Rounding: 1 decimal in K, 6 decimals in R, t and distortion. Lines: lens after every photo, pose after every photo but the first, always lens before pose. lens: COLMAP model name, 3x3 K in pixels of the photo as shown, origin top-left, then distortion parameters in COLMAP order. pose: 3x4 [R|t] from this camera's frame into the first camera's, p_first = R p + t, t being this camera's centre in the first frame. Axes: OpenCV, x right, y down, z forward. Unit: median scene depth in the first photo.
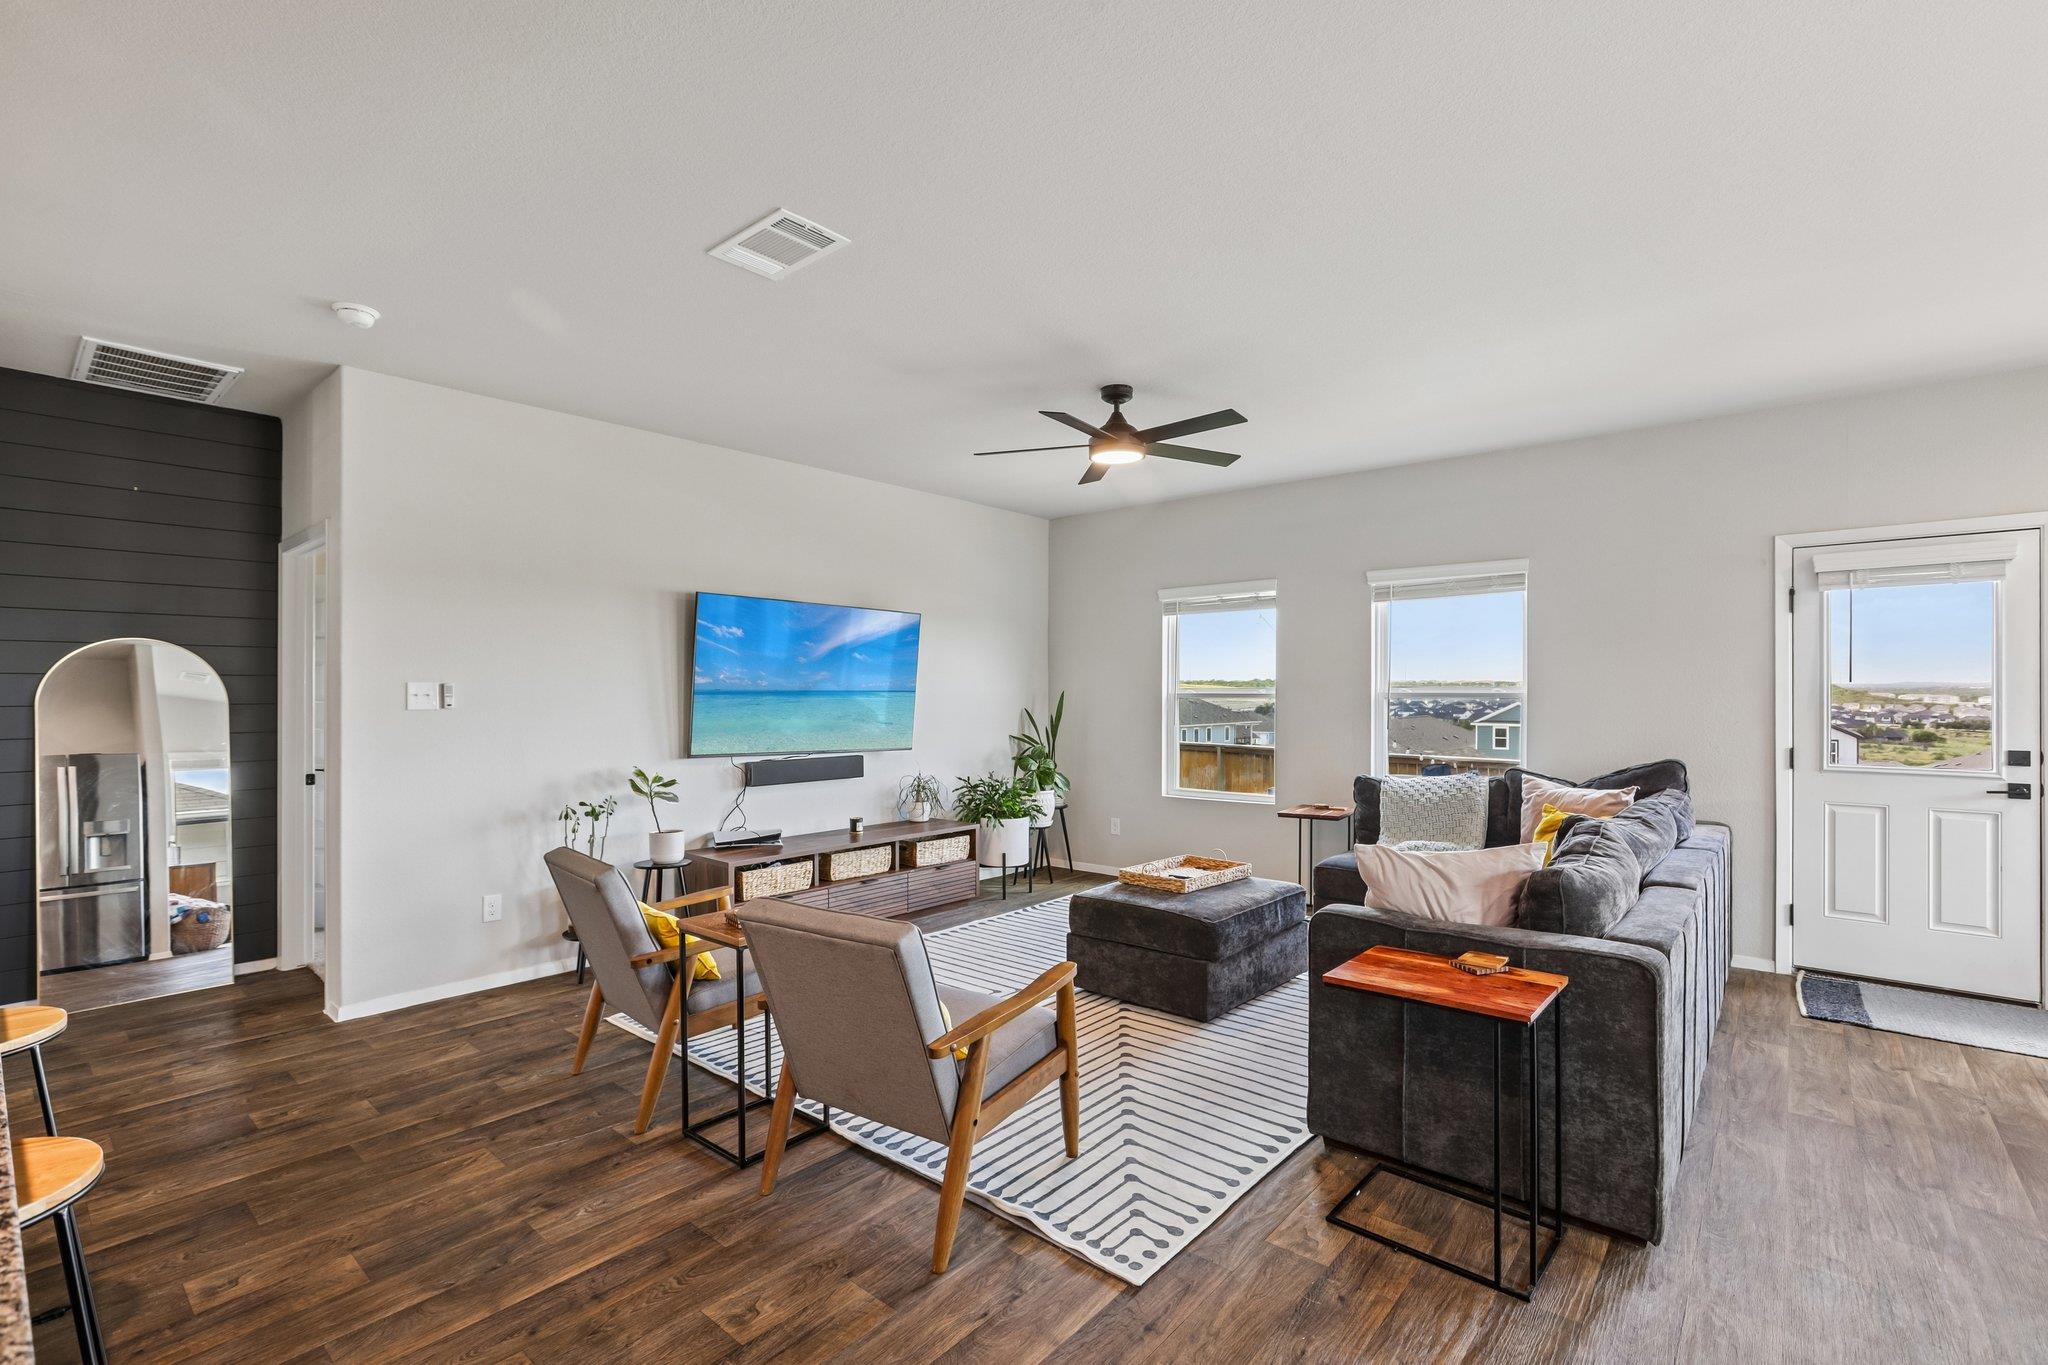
lens RADIAL K [[926.4, 0, 1020.9], [0, 926.4, 690.8], [0, 0, 1]] dist [-0.033973, 0.013236]
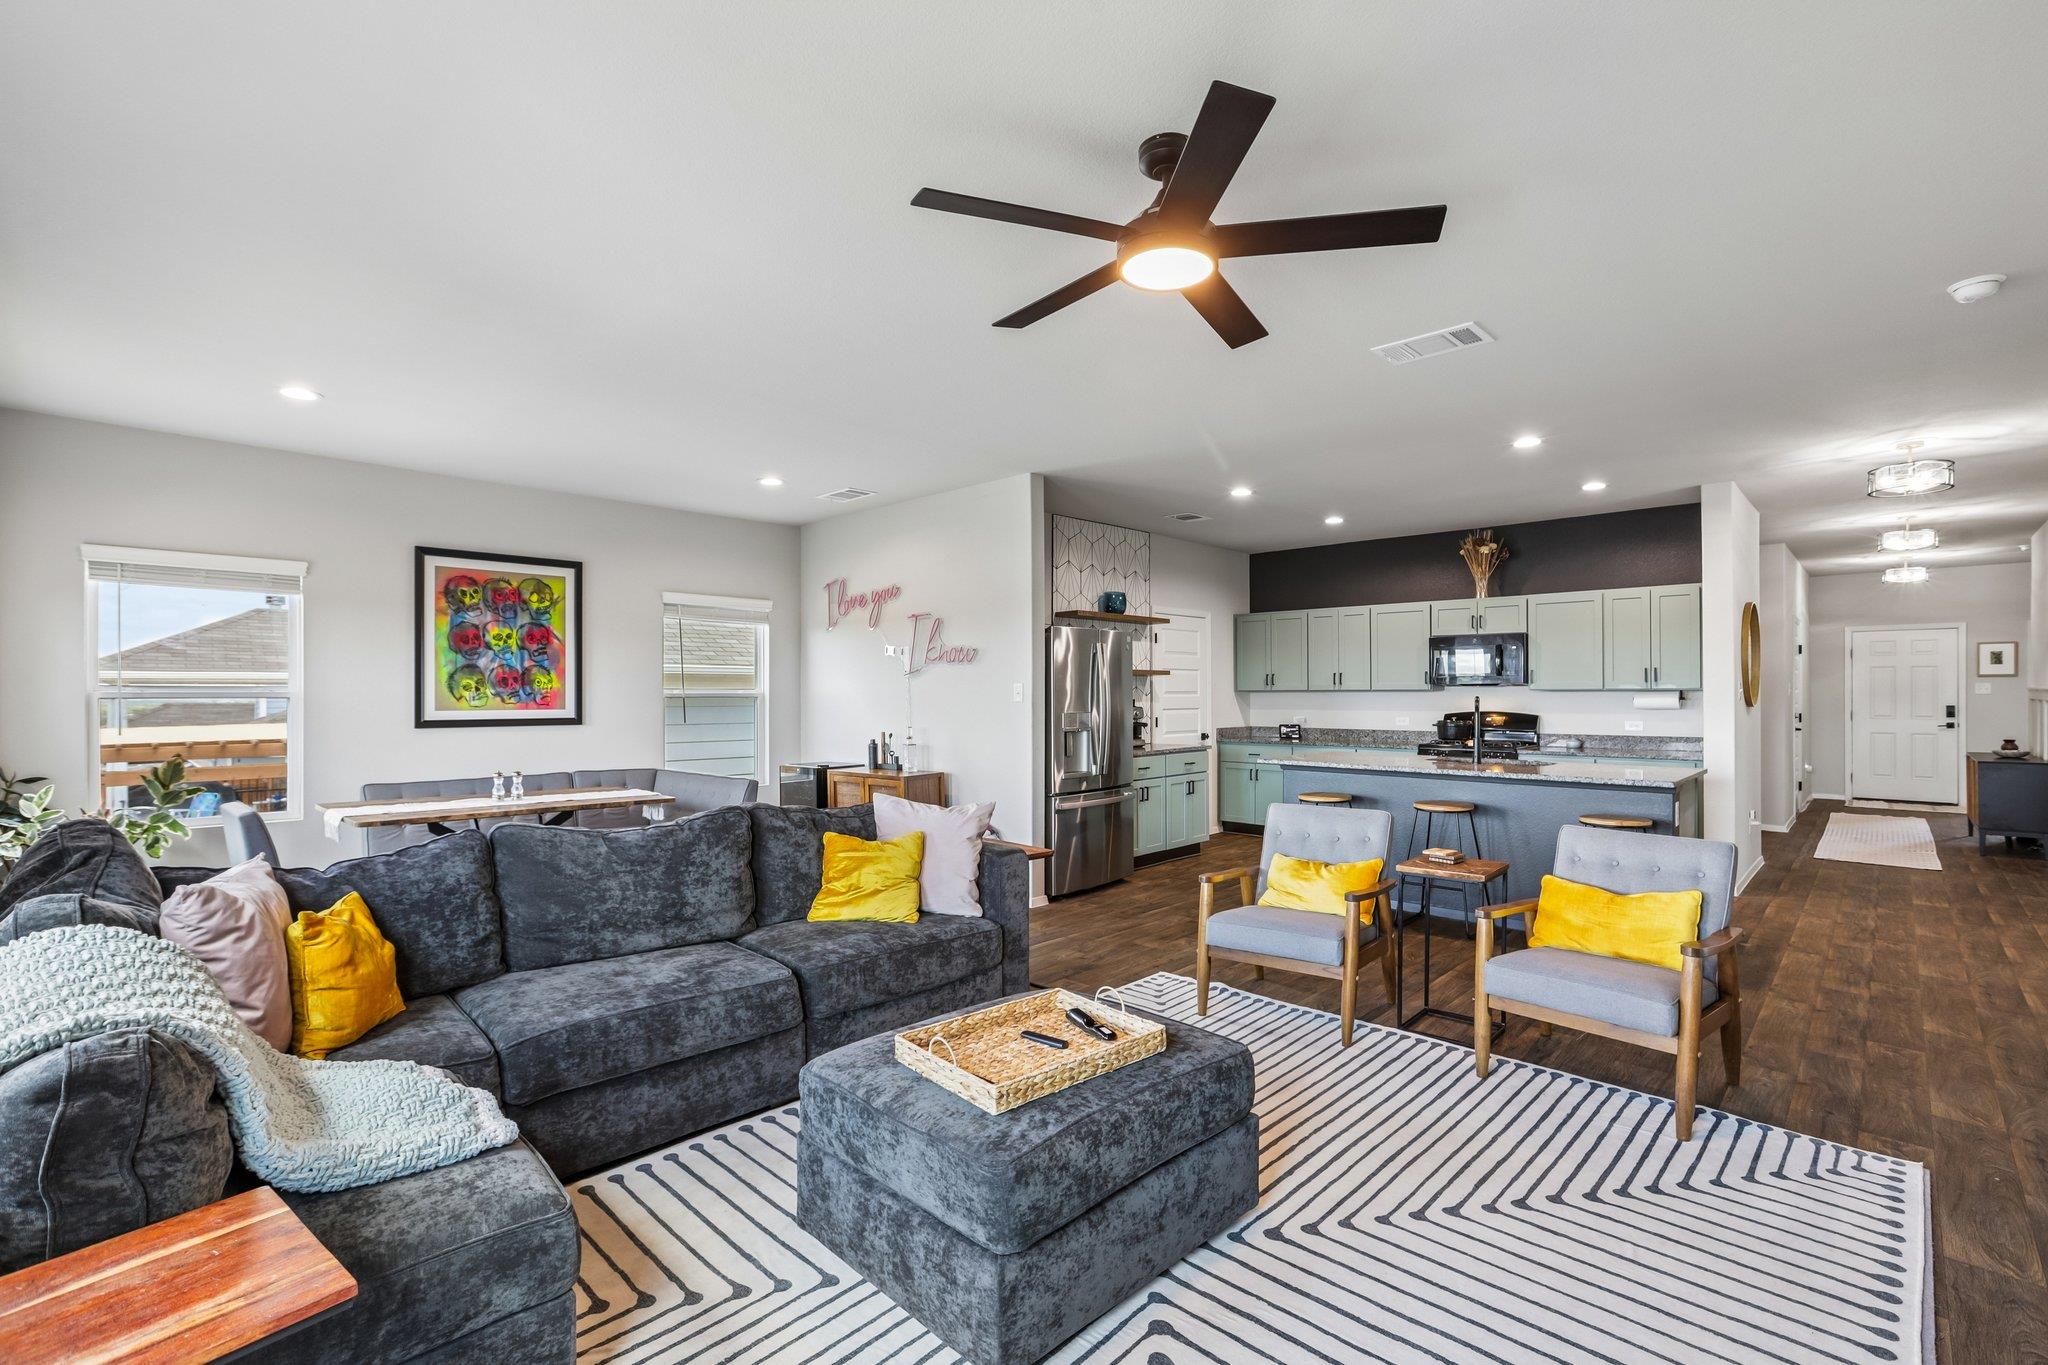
lens RADIAL K [[926.4, 0, 1019.6], [0, 926.4, 689.6], [0, 0, 1]] dist [-0.033973, 0.013236]
pose [[-0.997526, 0.003637, 0.070210, 0.148671], [0.003278, 0.999981, -0.005216, 0.005520], [-0.070227, -0.004973, -0.997519, 1.551515]]
